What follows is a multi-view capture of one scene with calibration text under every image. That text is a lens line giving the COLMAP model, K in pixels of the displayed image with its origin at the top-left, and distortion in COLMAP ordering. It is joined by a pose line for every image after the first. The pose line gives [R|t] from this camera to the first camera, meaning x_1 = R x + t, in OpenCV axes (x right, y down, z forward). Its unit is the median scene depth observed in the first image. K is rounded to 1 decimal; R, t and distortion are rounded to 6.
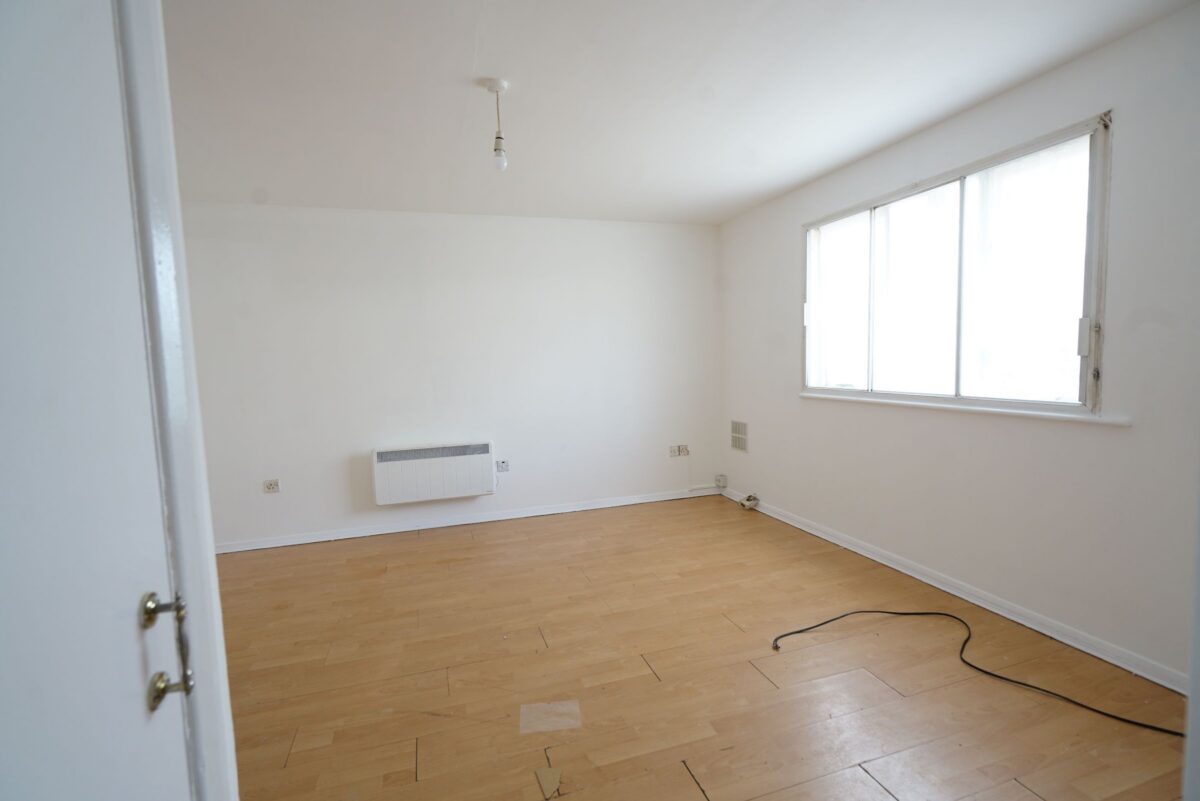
lens RADIAL K [[537.2, 0, 595.8], [0, 537.2, 398.5], [0, 0, 1]] dist [0.000224, 0.000175]
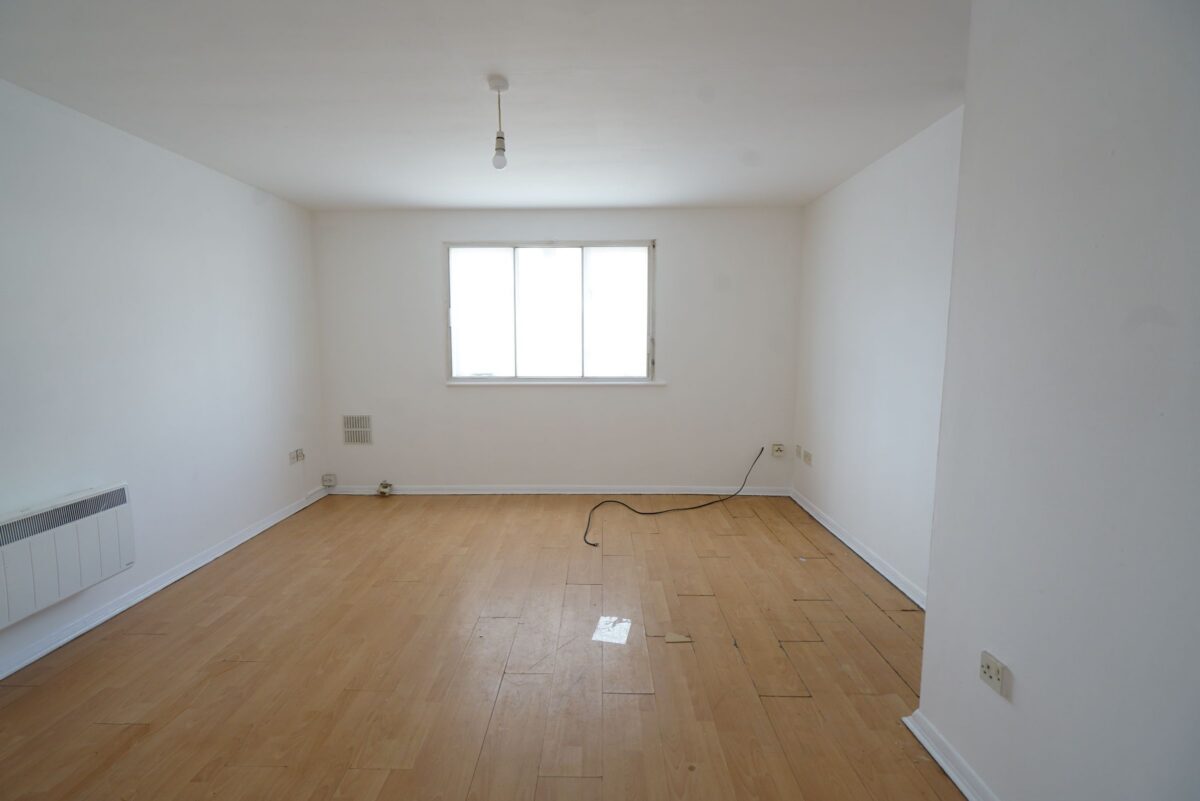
lens RADIAL K [[537.2, 0, 595.8], [0, 537.2, 398.5], [0, 0, 1]] dist [0.000224, 0.000175]
pose [[0.322285, -0.074562, 0.943701, -0.755127], [0.063230, 0.996362, 0.057129, -0.024998], [-0.944528, 0.041258, 0.325828, 0.346972]]
